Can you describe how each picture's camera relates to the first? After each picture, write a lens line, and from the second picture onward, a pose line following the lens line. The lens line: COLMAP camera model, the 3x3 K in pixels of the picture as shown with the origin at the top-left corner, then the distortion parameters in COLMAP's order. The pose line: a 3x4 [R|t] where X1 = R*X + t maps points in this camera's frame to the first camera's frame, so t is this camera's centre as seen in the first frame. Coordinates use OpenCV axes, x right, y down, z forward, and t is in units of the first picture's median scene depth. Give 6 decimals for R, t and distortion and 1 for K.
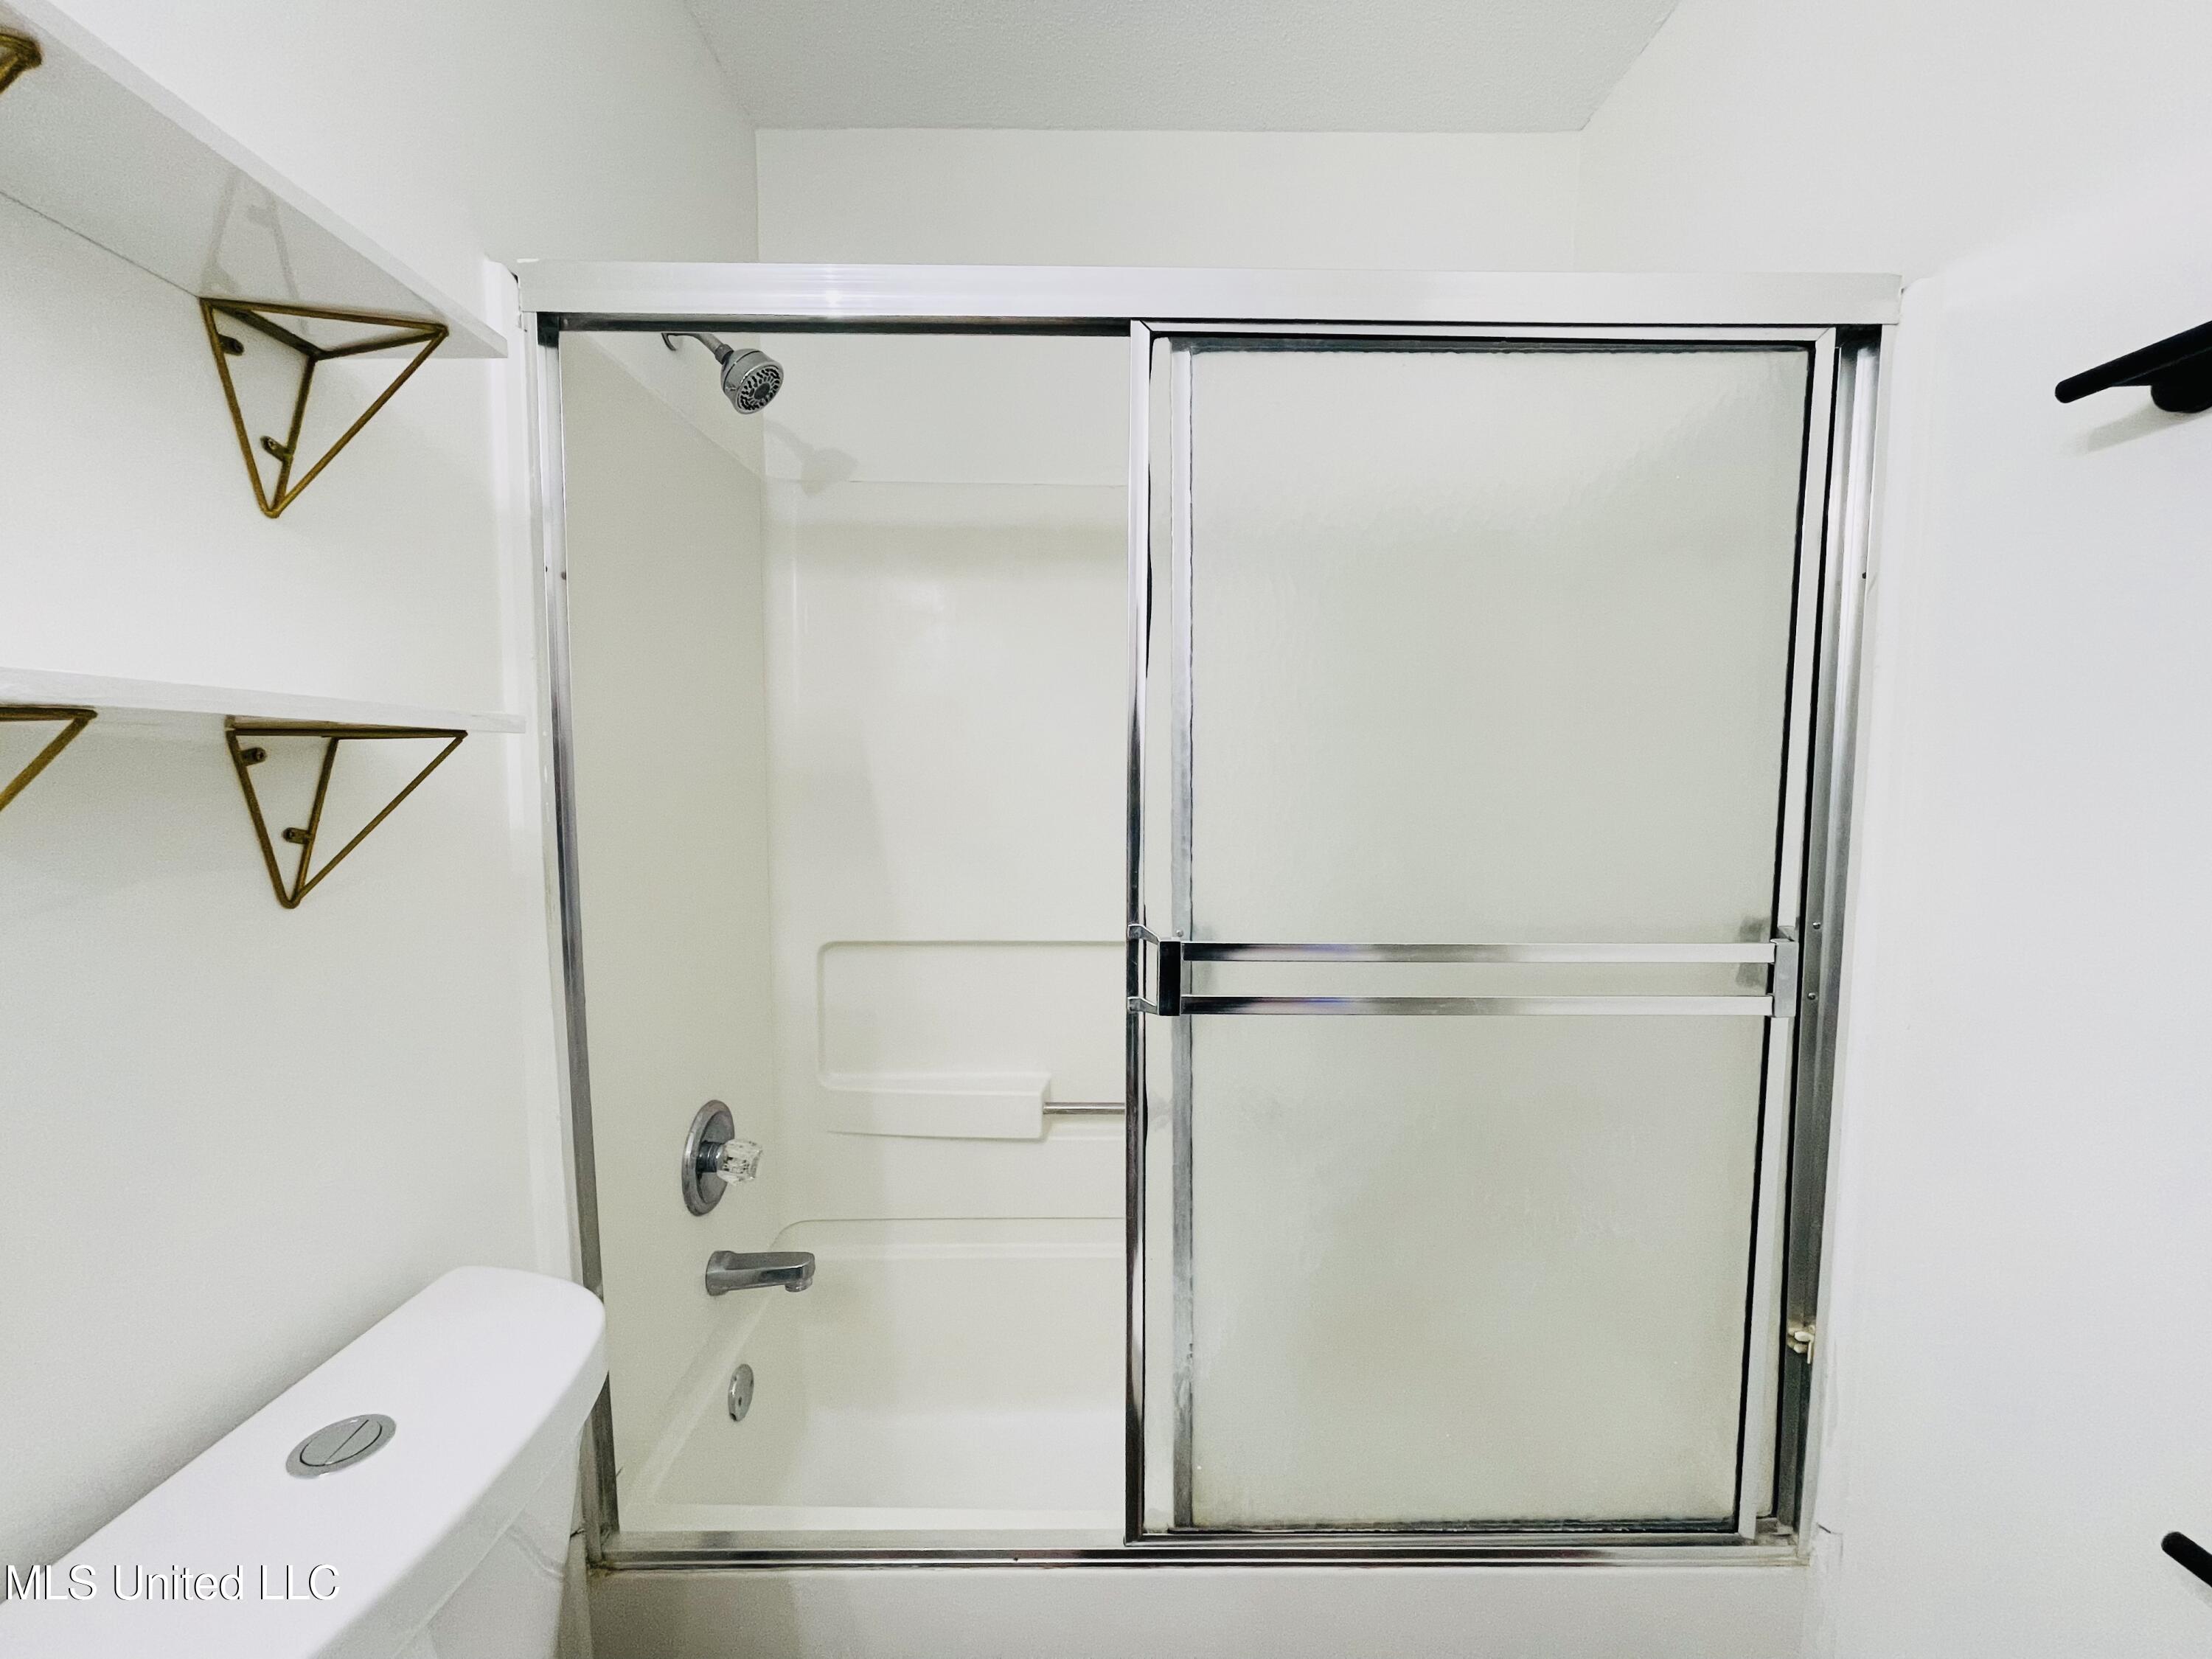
lens RADIAL K [[890.1, 0, 1100.1], [0, 890.1, 832.3], [0, 0, 1]] dist [-0.002610, 0.000510]
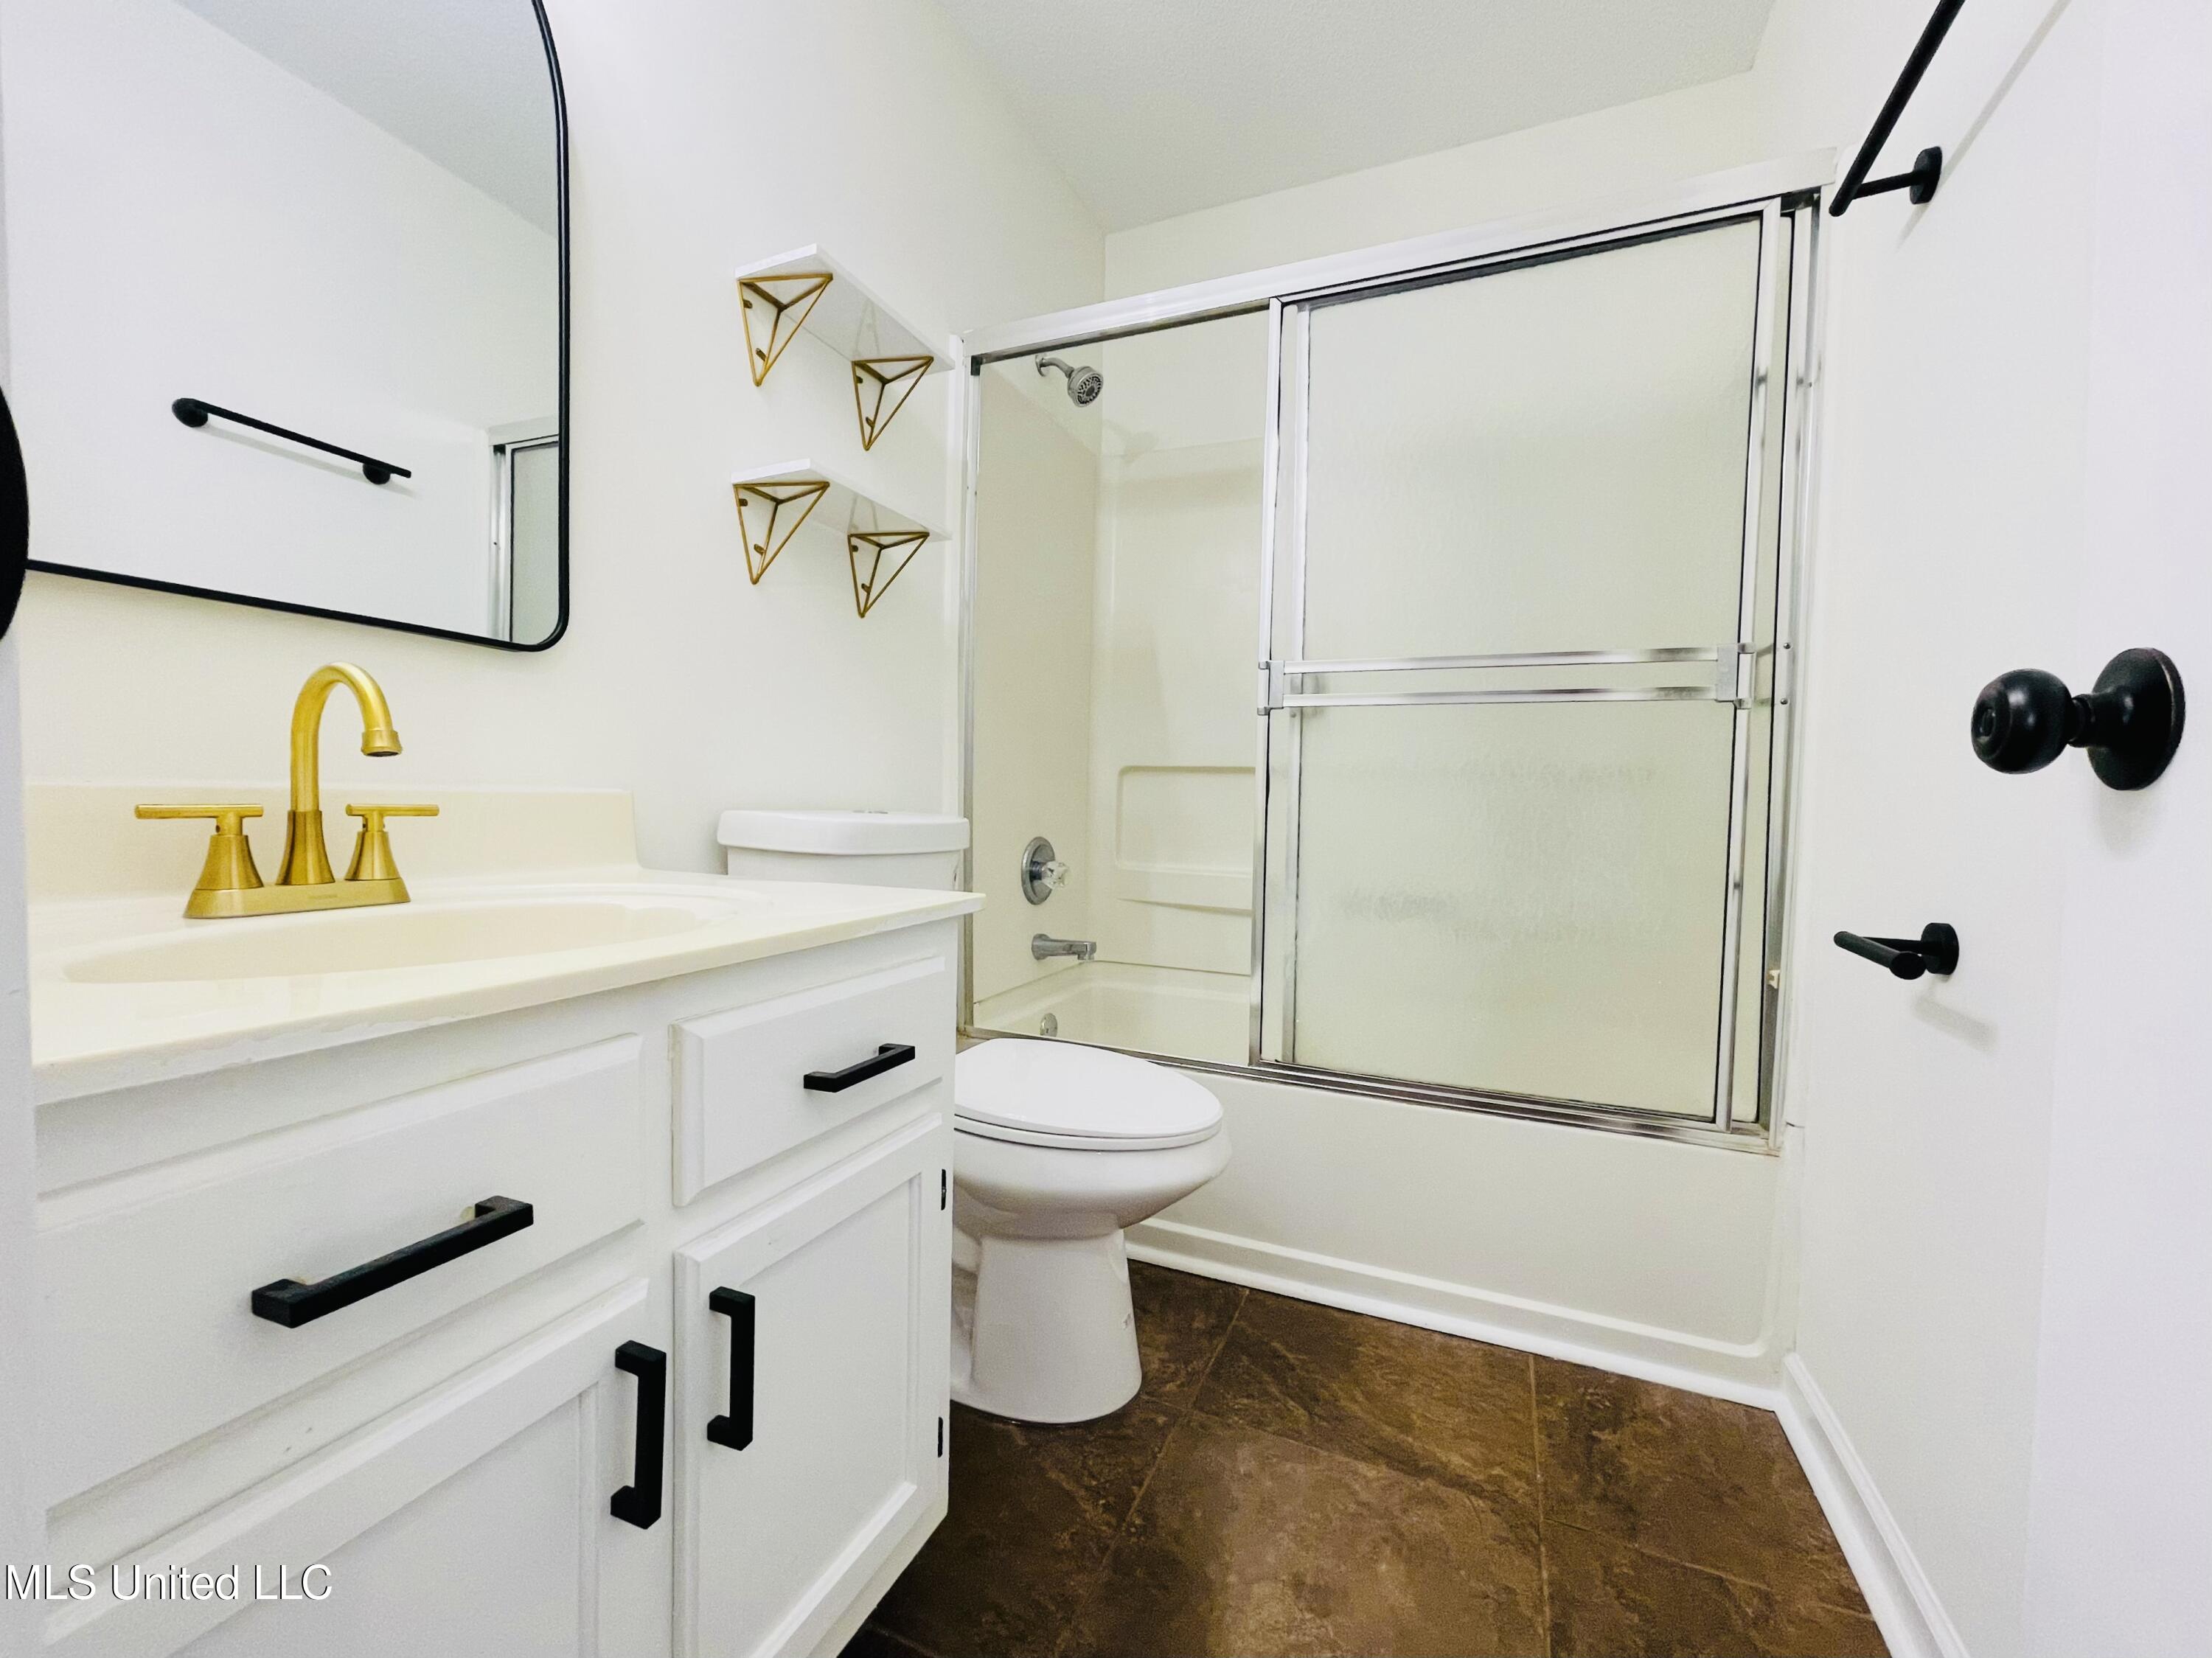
lens RADIAL K [[890.1, 0, 1100.1], [0, 890.1, 831.8], [0, 0, 1]] dist [-0.002610, 0.000510]
pose [[0.912822, 0.035524, -0.406809, 0.439513], [-0.052715, 0.998124, -0.031124, 0.481900], [0.404941, 0.049856, 0.912983, -0.594943]]
